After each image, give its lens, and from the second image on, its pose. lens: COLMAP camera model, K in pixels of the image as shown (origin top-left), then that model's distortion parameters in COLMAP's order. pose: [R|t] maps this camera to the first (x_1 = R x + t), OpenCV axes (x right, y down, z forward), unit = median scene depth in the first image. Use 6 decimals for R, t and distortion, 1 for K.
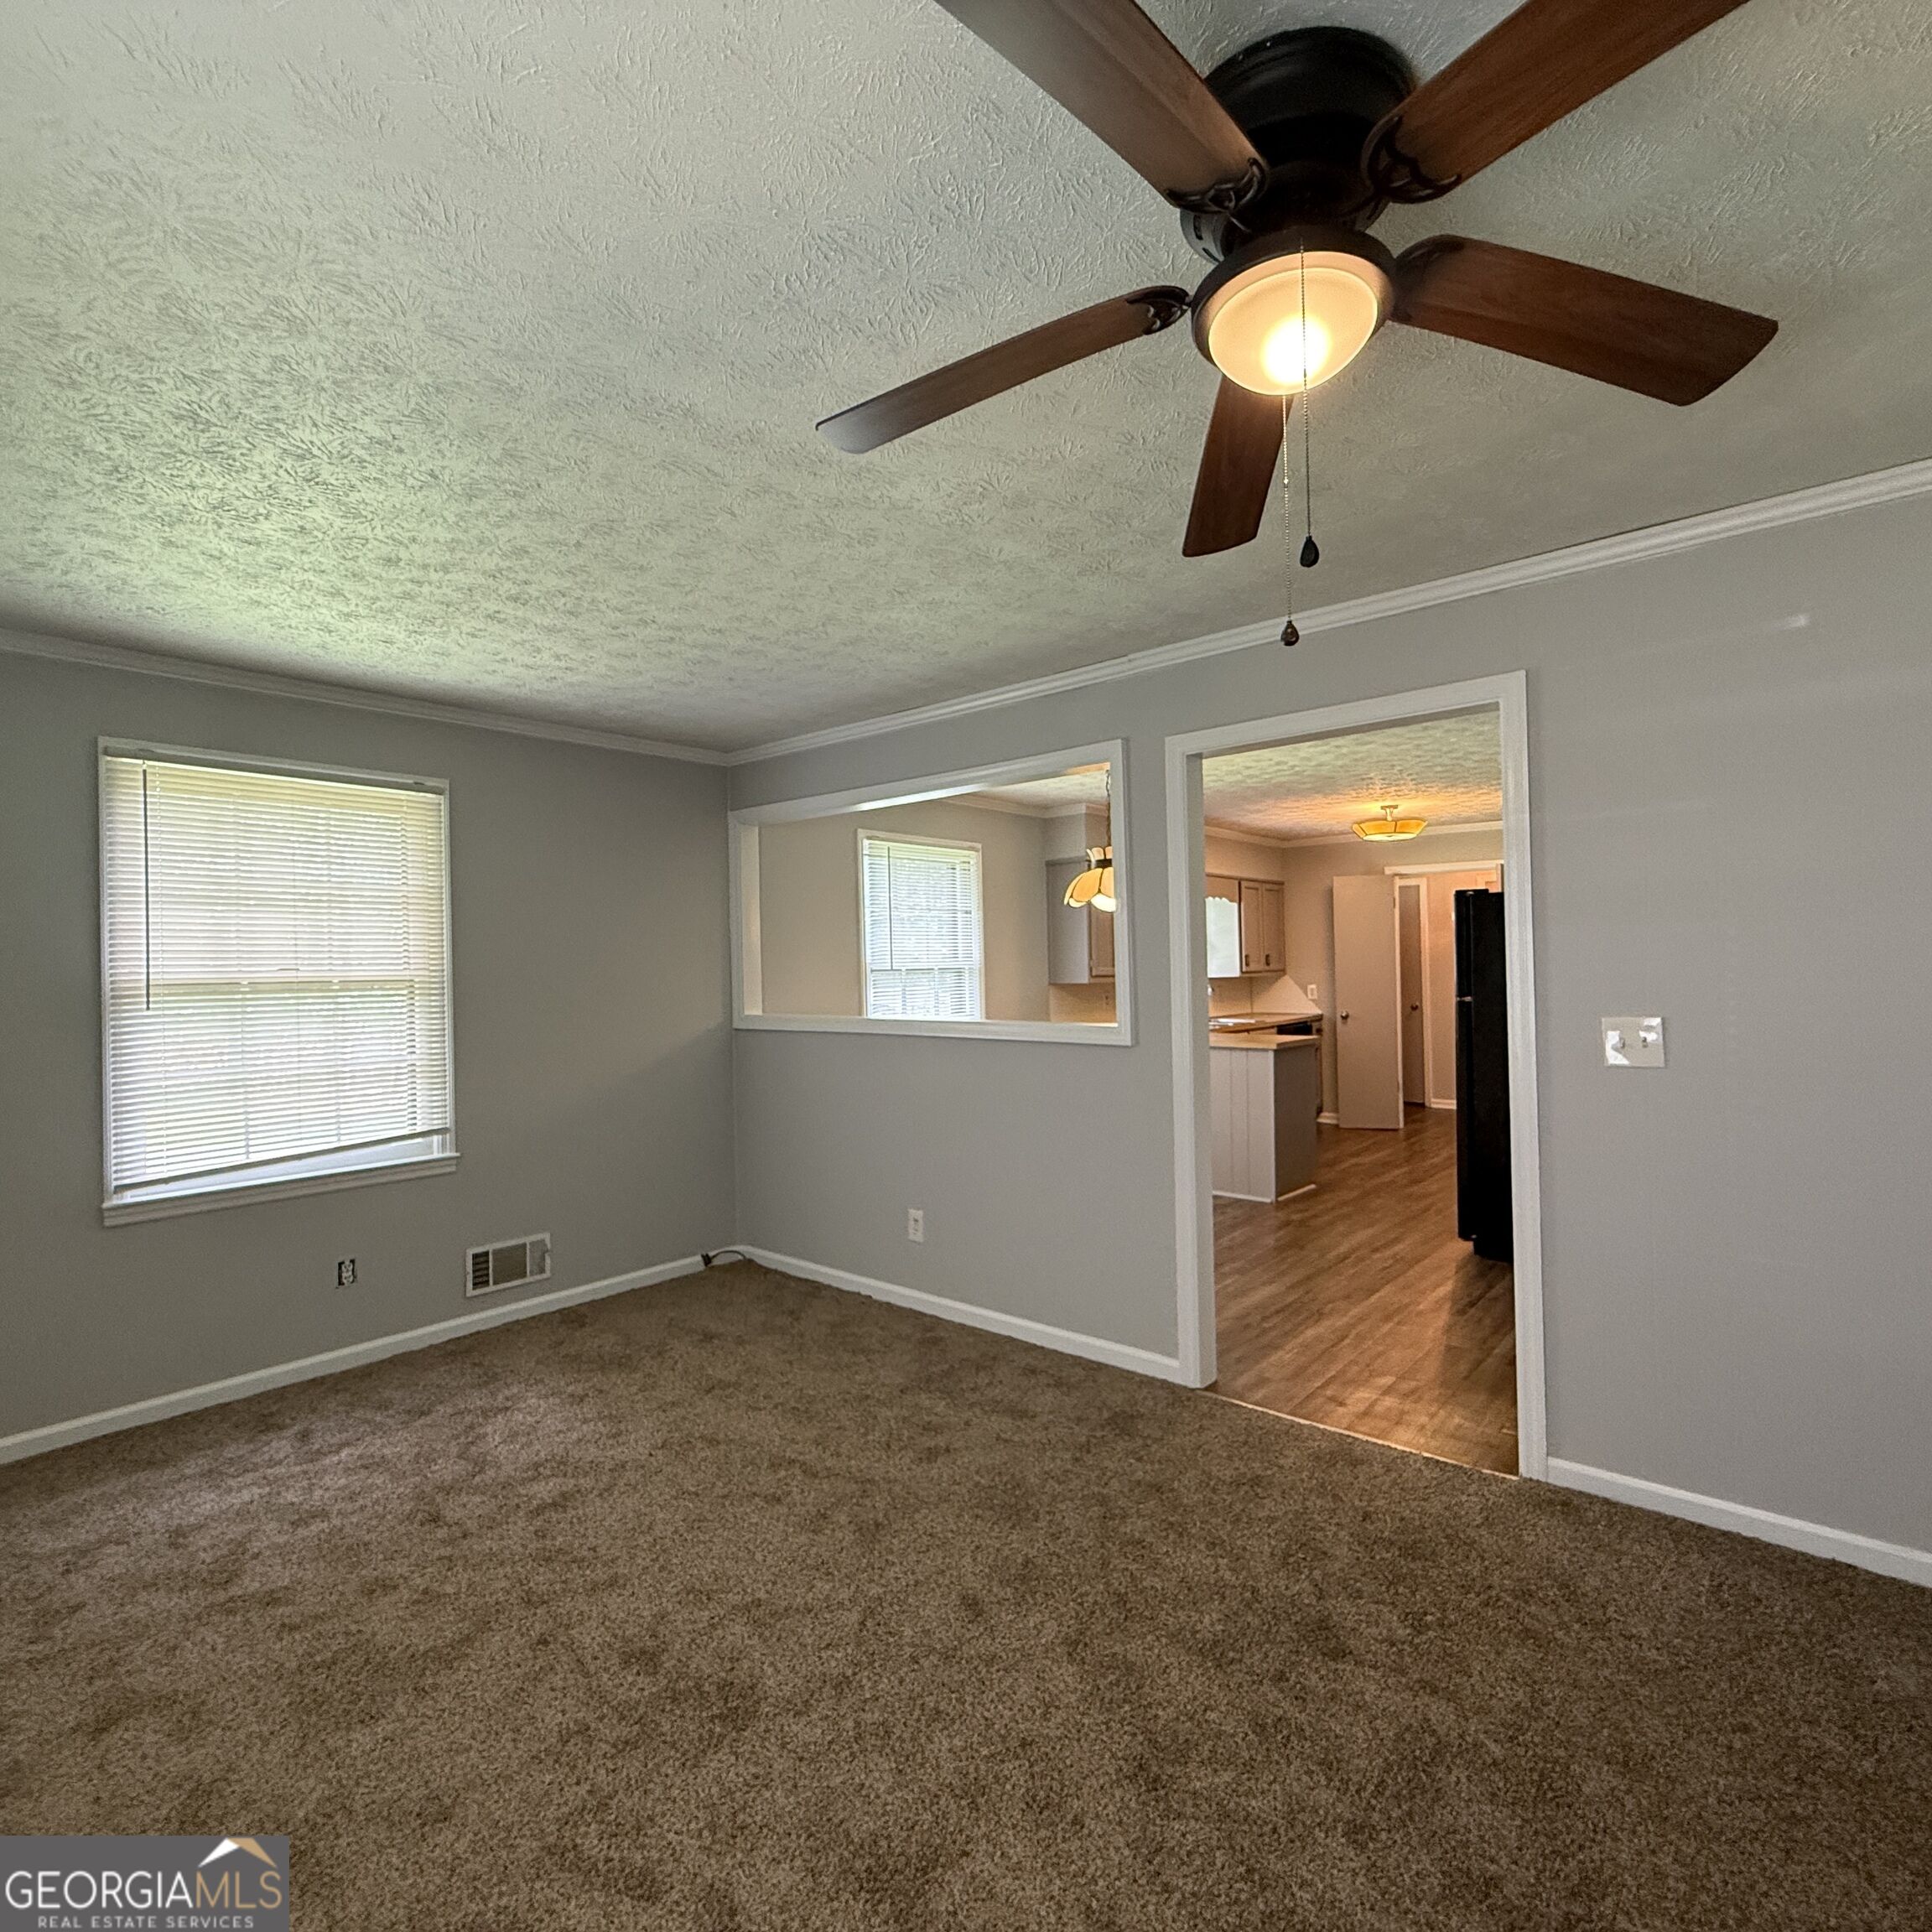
lens RADIAL K [[1021.4, 0, 974.5], [0, 1021.4, 980.4], [0, 0, 1]] dist [0.001541, -0.001709]
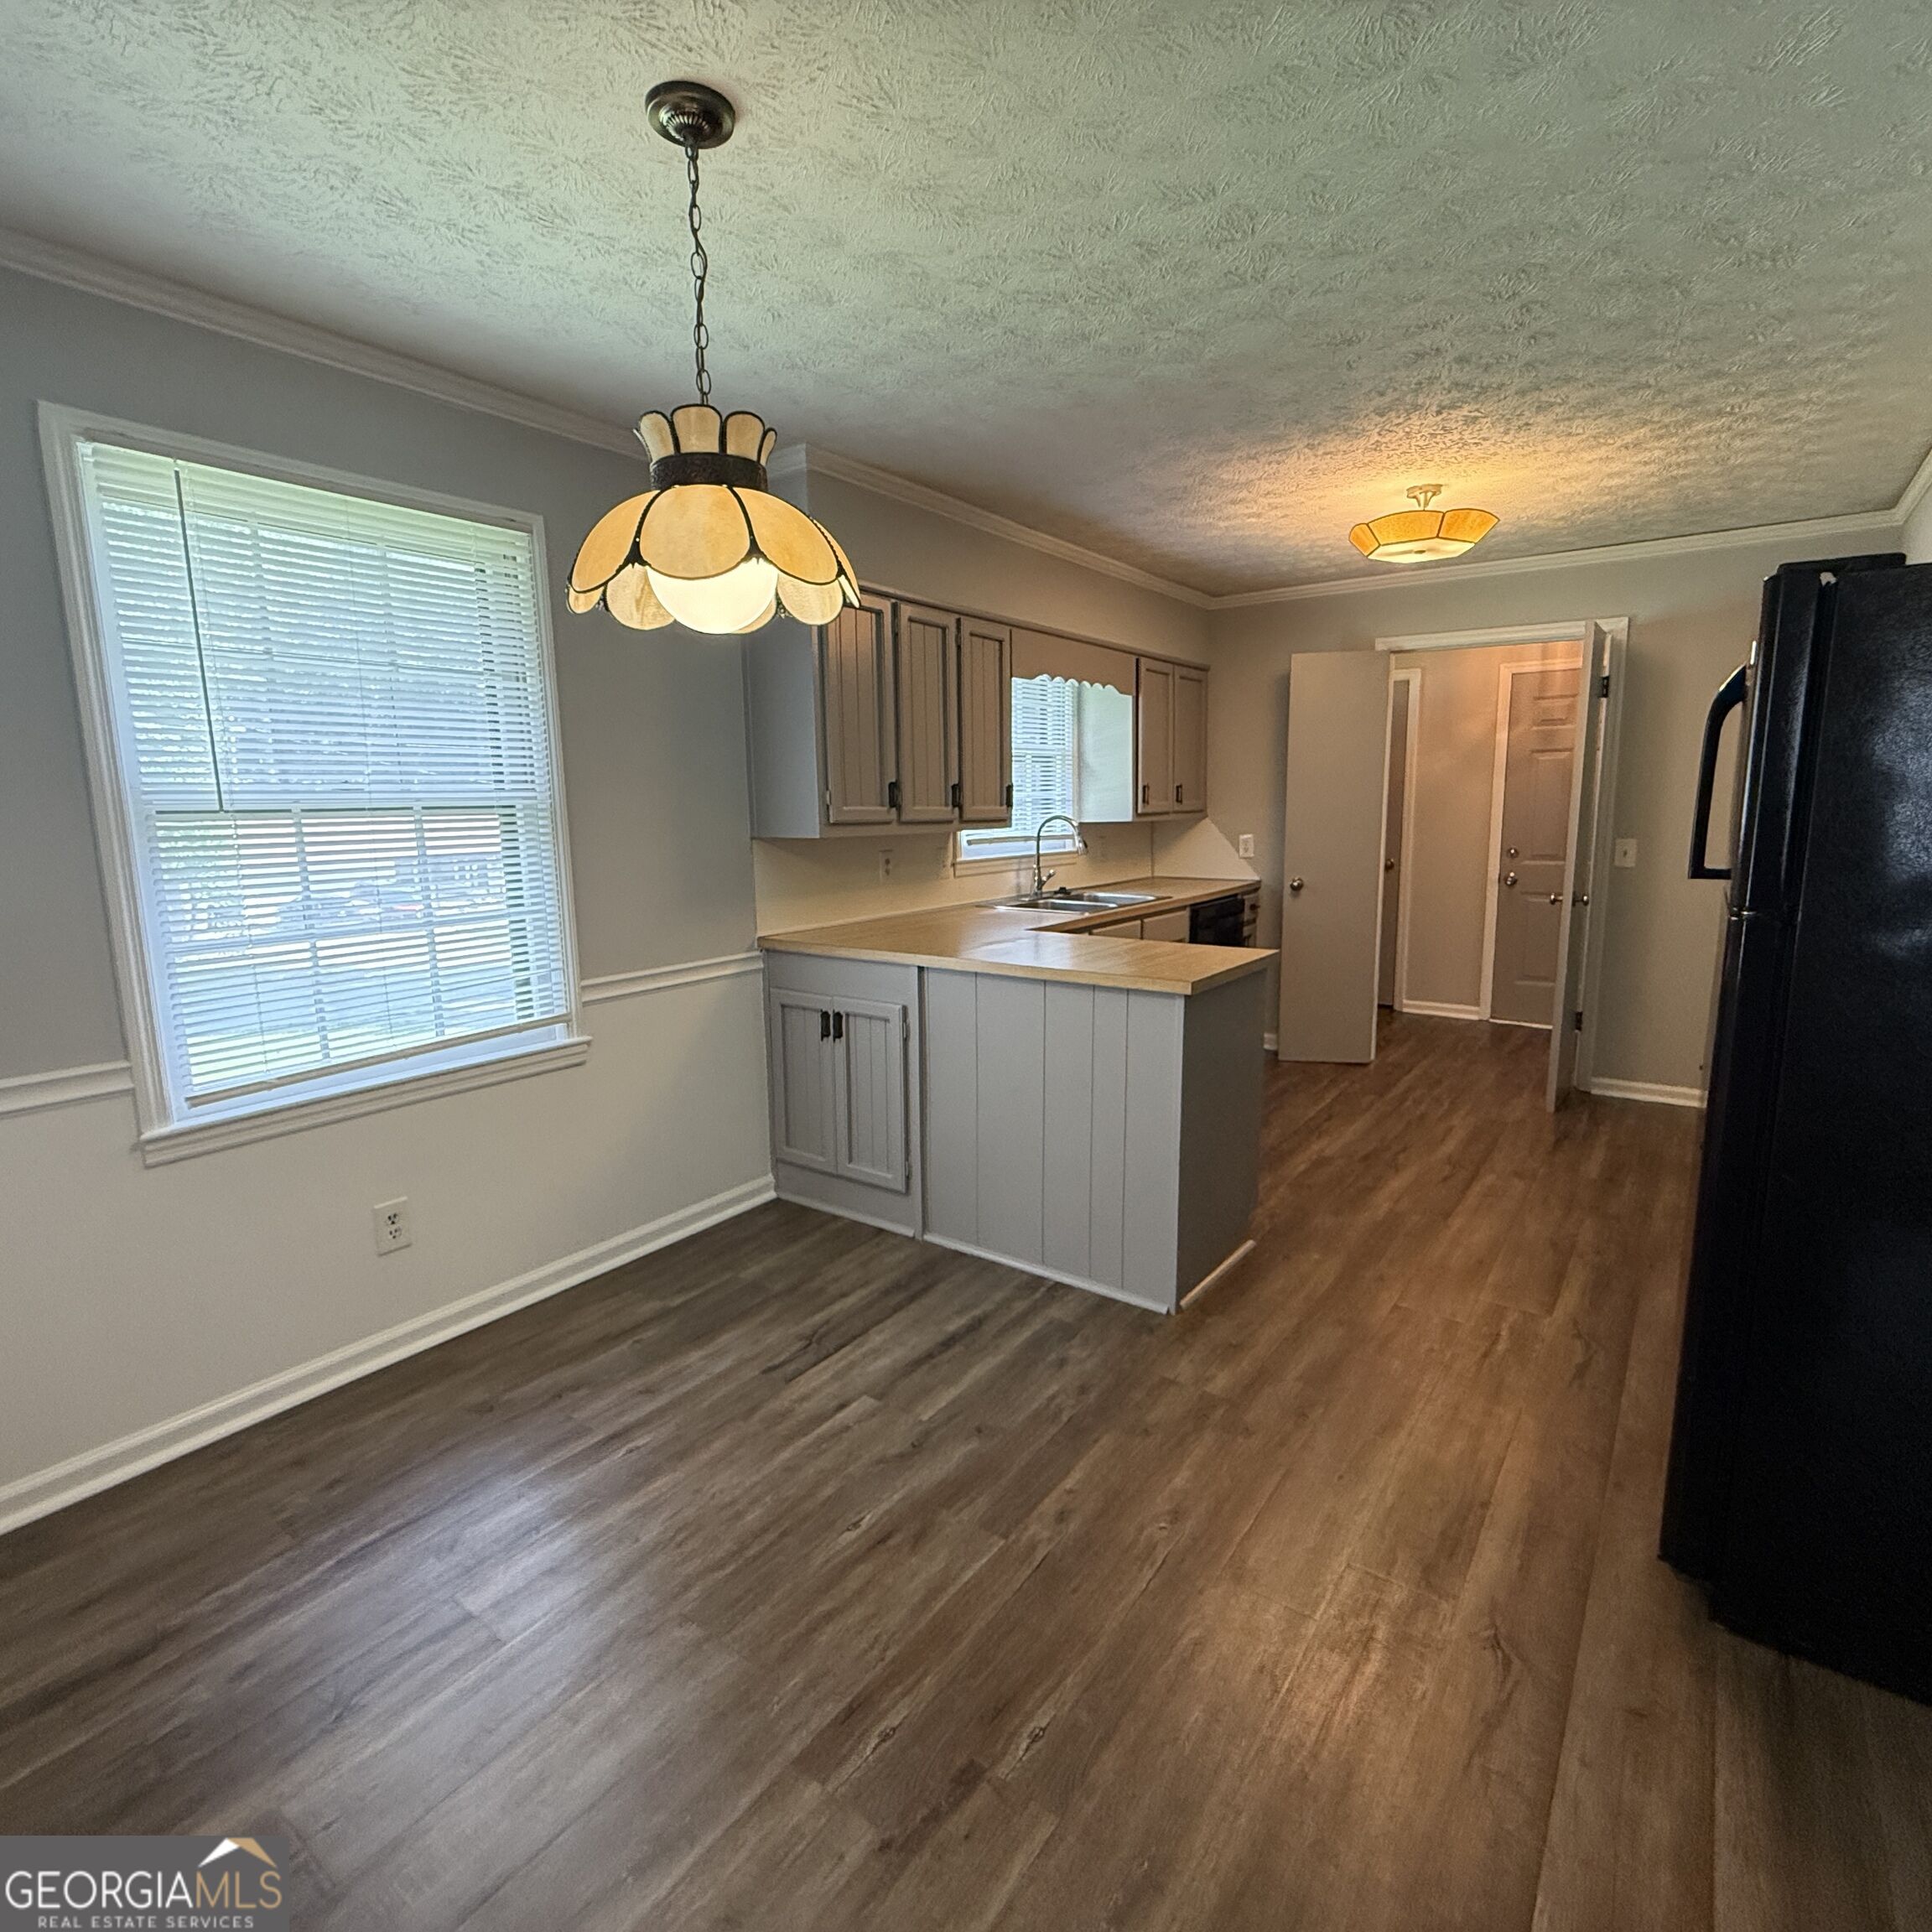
lens RADIAL K [[1021.4, 0, 961.0], [0, 1021.4, 967.3], [0, 0, 1]] dist [0.001541, -0.001709]
pose [[0.997430, -0.005016, 0.071474, 0.115597], [-0.005579, 0.989082, 0.147259, -0.006923], [-0.071432, -0.147280, 0.986512, 0.400590]]
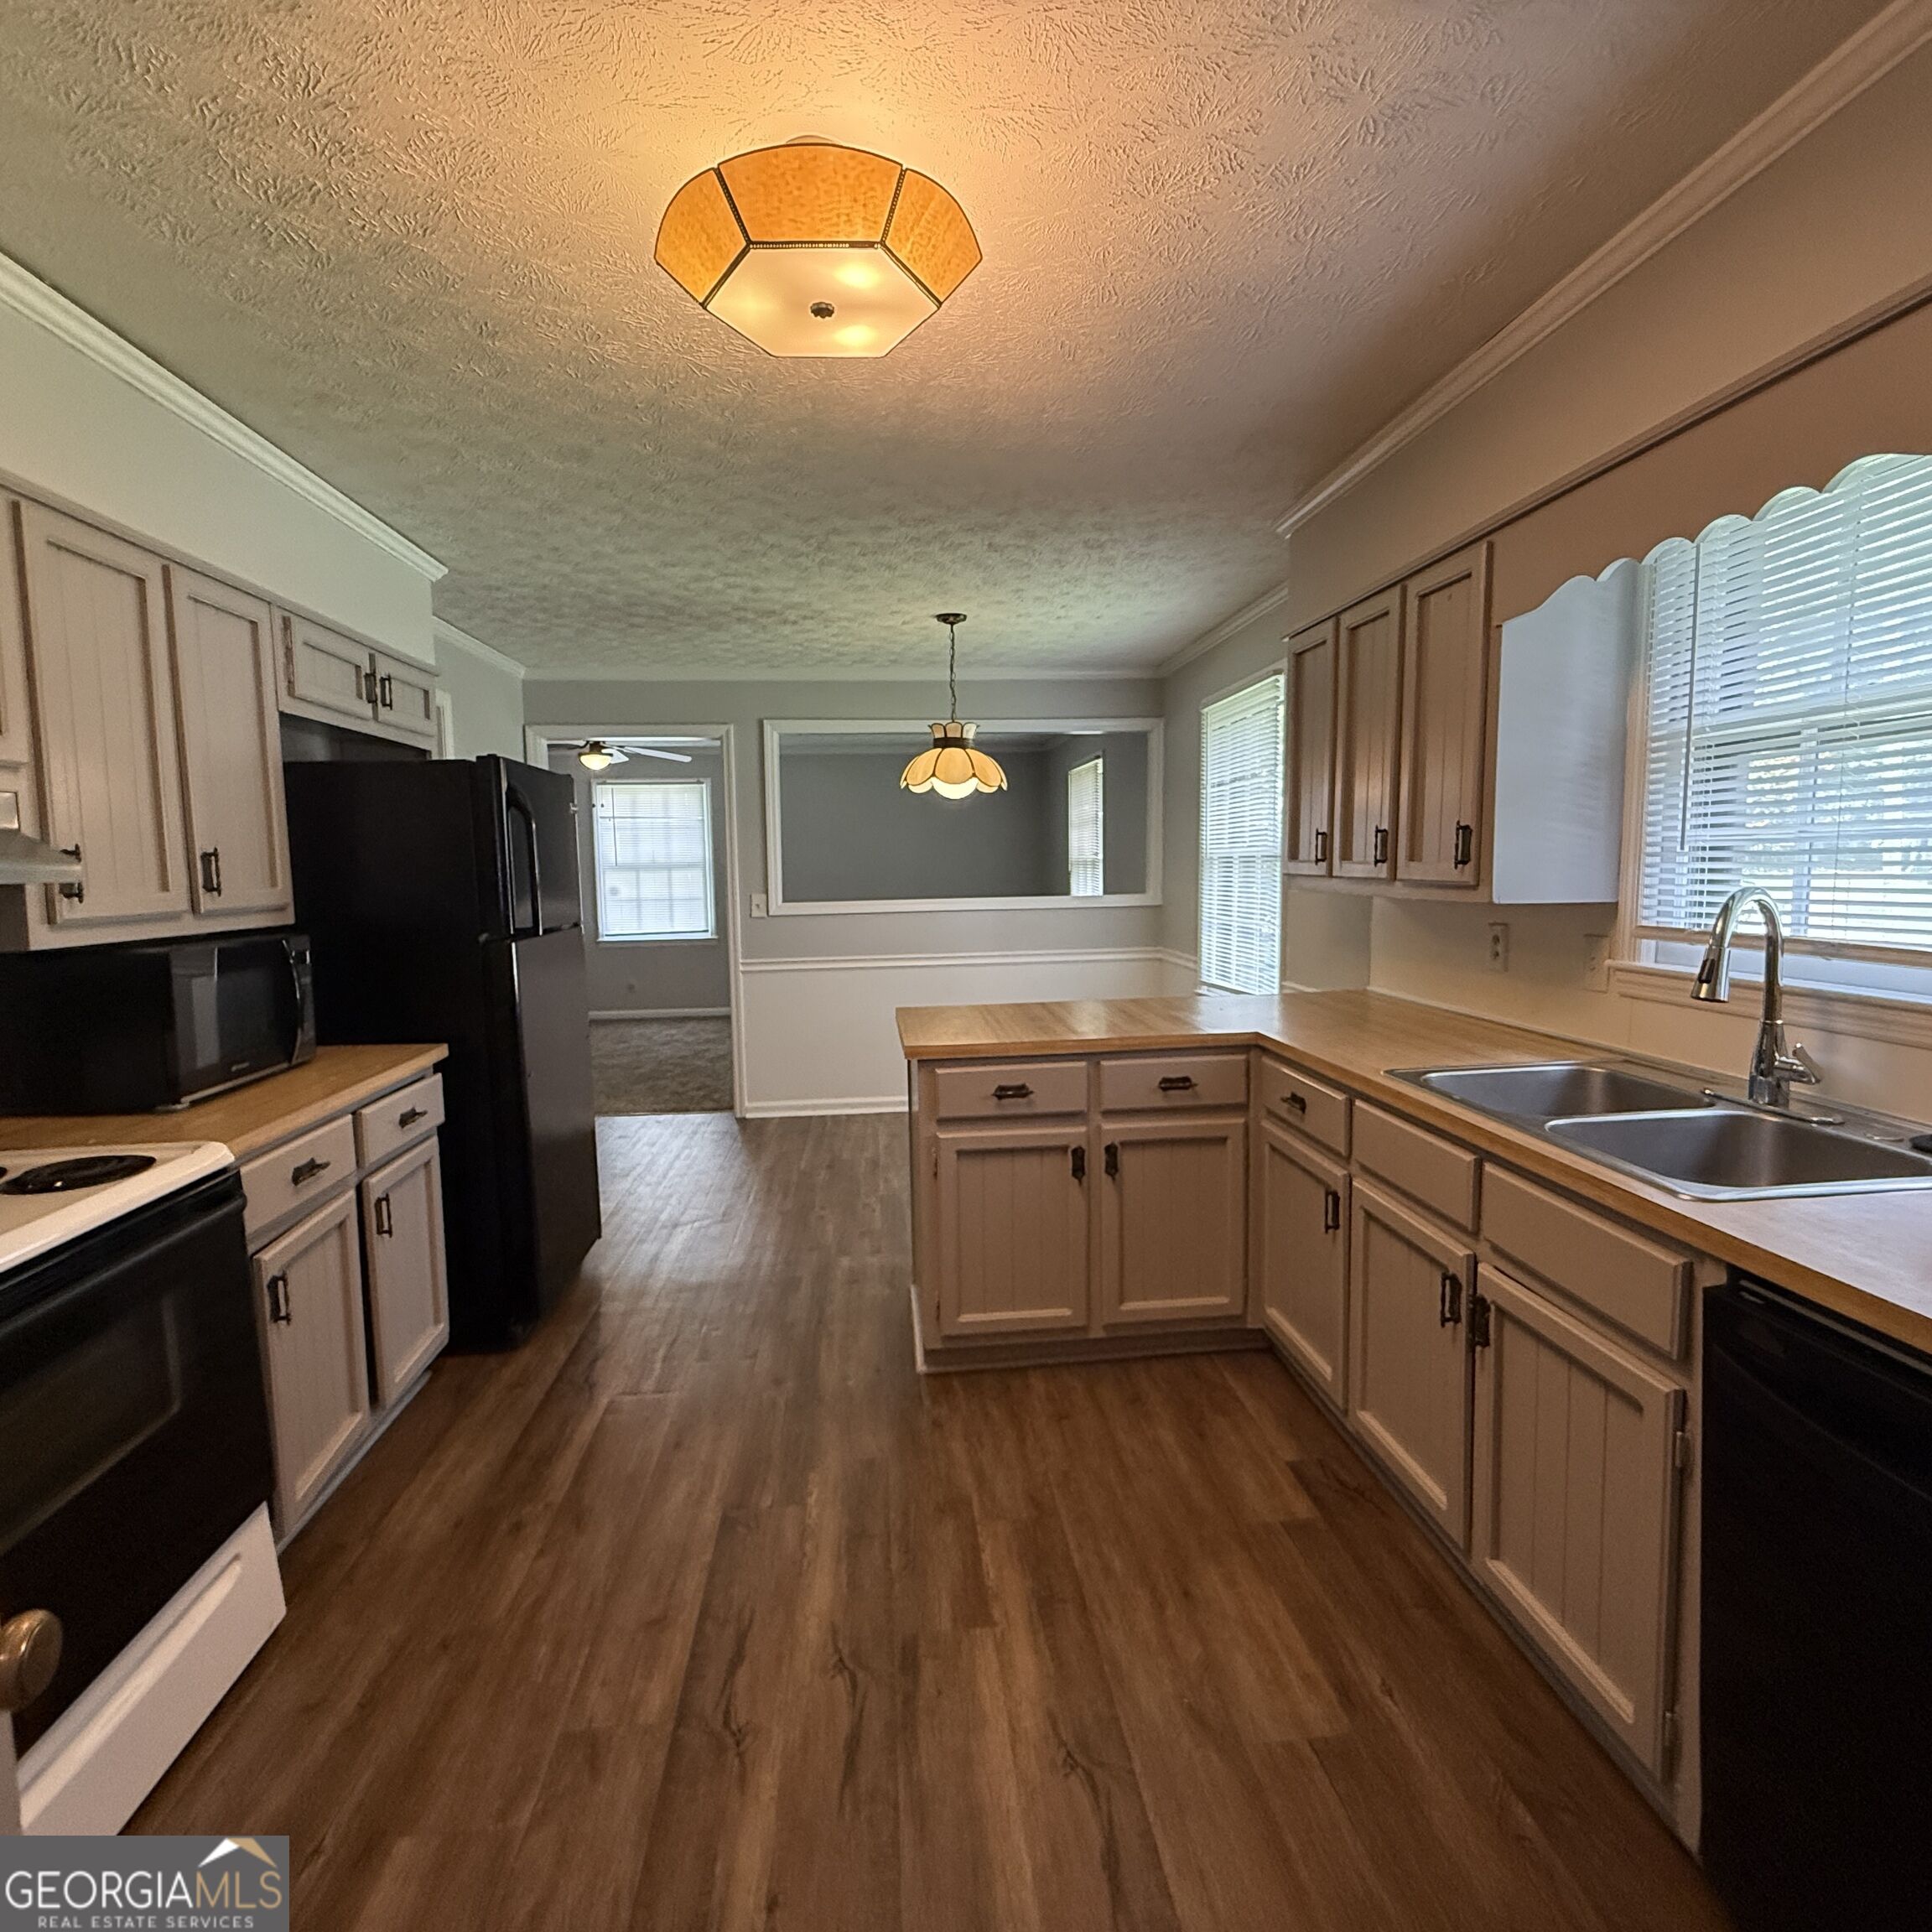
lens RADIAL K [[1021.4, 0, 953.7], [0, 1021.4, 956.4], [0, 0, 1]] dist [0.001541, -0.001709]
pose [[-0.702424, 0.098334, -0.704933, 0.479099], [0.022888, 0.993019, 0.115713, -0.022179], [0.711391, 0.065145, -0.699771, 1.010361]]
